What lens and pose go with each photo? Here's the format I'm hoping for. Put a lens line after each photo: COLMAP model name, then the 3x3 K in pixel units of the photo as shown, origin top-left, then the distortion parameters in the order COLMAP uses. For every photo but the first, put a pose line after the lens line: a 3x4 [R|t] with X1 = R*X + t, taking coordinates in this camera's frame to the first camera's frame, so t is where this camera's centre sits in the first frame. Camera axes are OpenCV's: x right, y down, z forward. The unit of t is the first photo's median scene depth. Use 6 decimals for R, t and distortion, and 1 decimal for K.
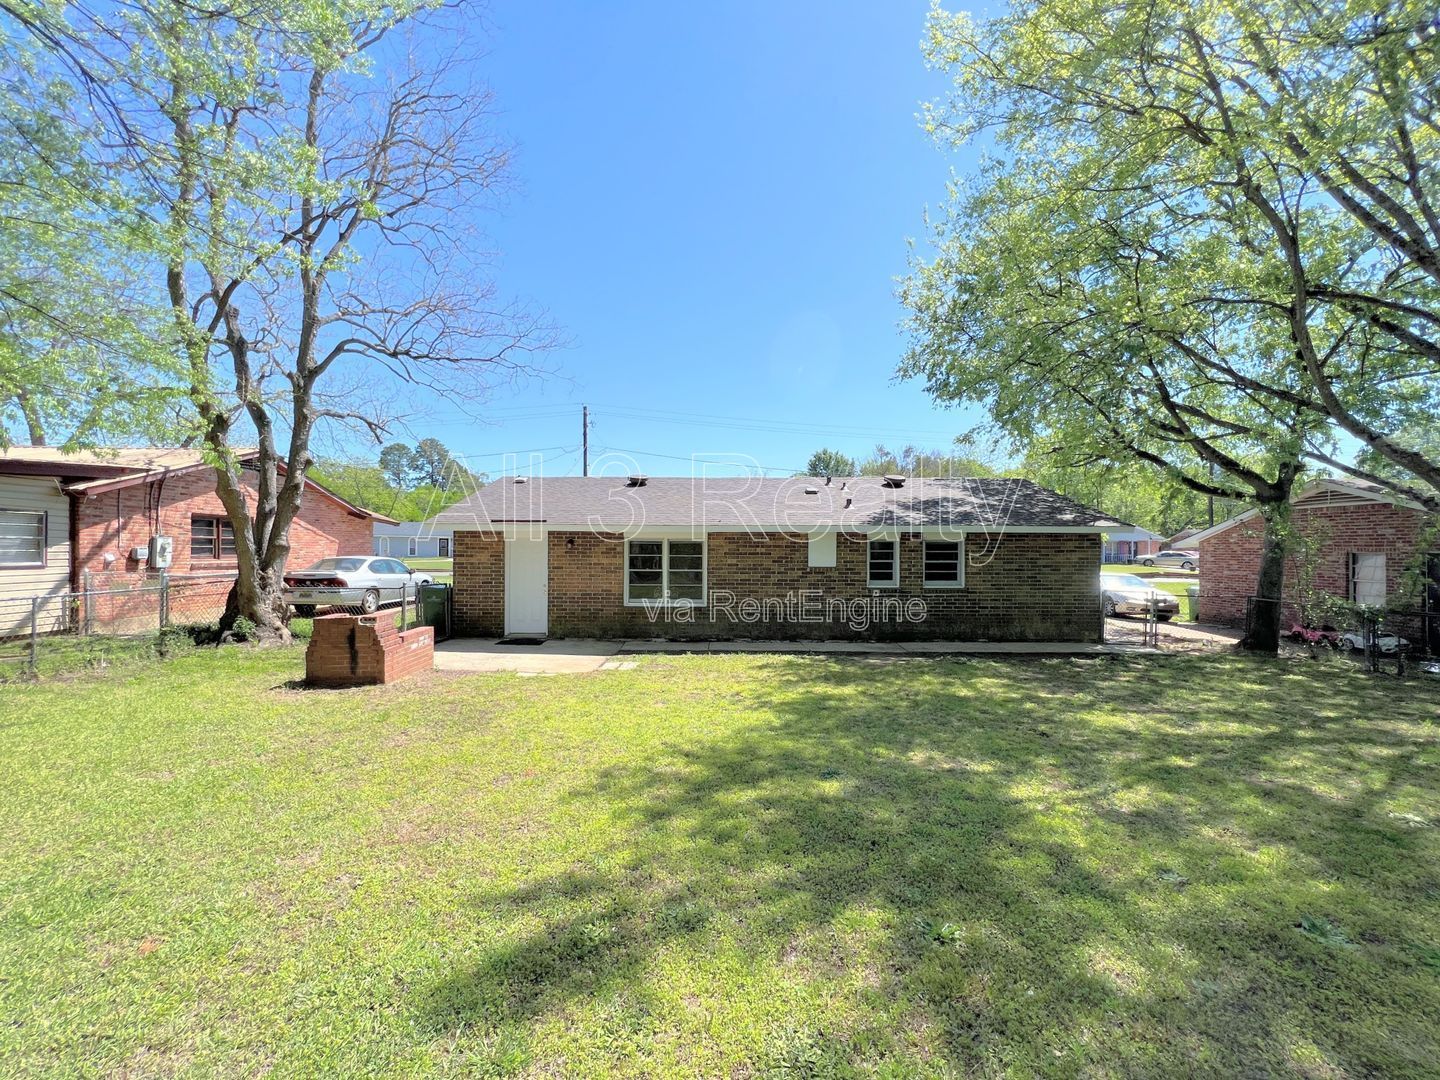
lens RADIAL K [[1610.6, 0, 720.0], [0, 1610.6, 540.0], [0, 0, 1]] dist [0.107835, -0.013167]
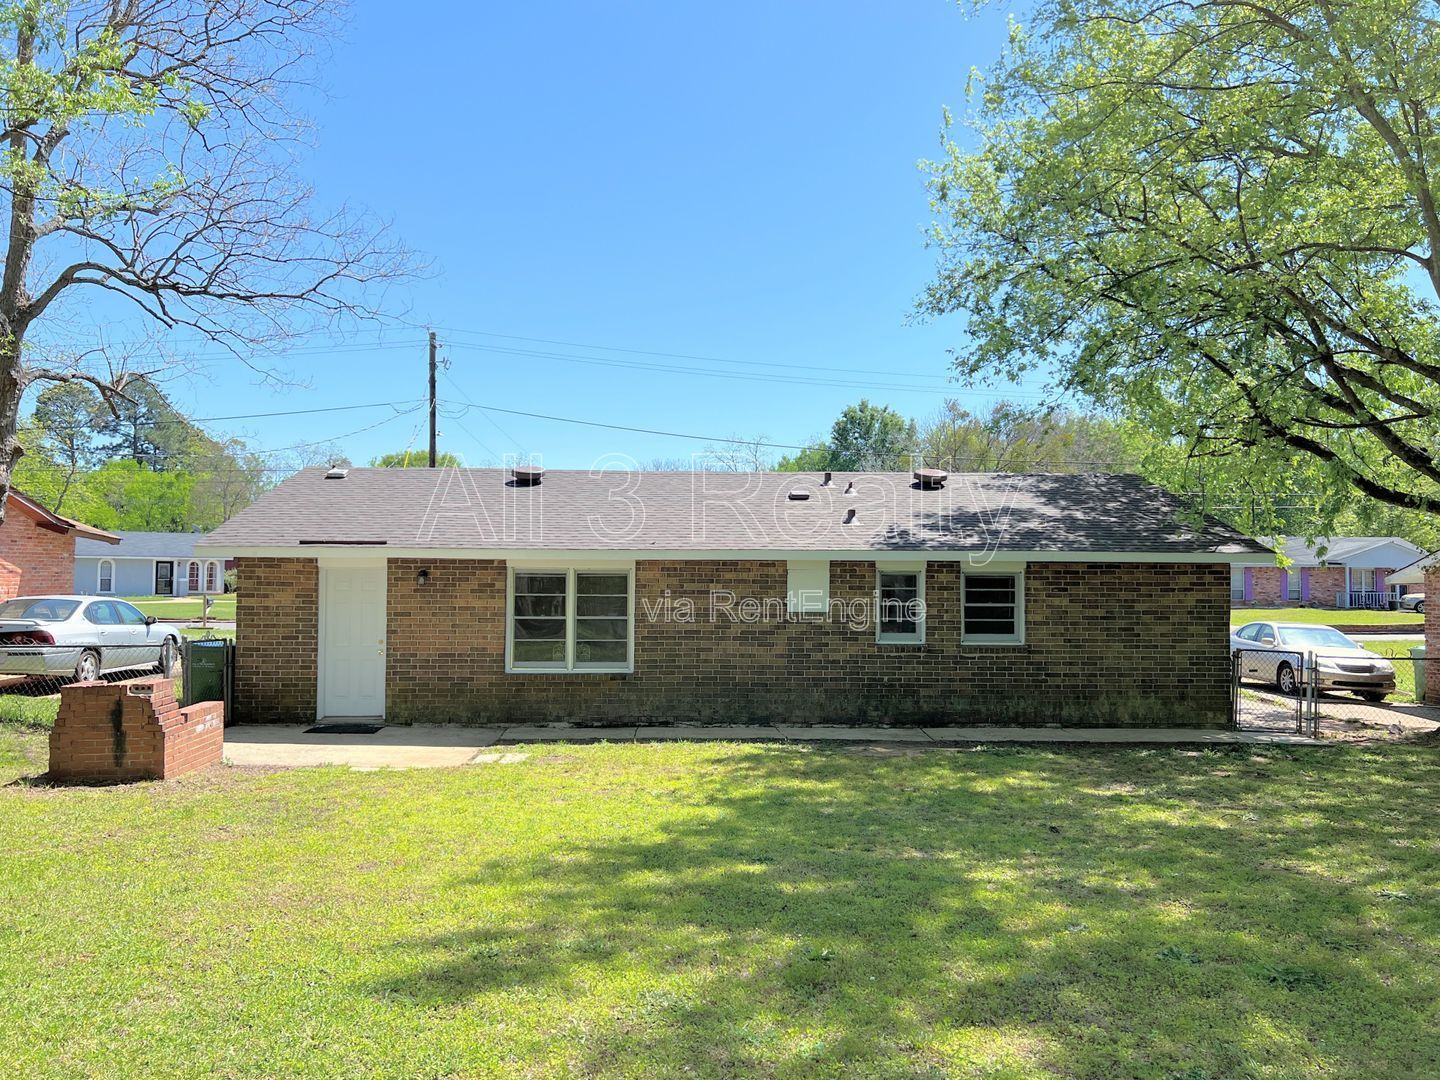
lens RADIAL K [[1610.6, 0, 720.0], [0, 1610.6, 540.0], [0, 0, 1]] dist [0.107835, -0.013167]
pose [[0.997994, 0.003635, 0.063204, -0.014781], [-0.001866, 0.999606, -0.028020, 0.005453], [-0.063281, 0.027846, 0.997607, 0.345580]]
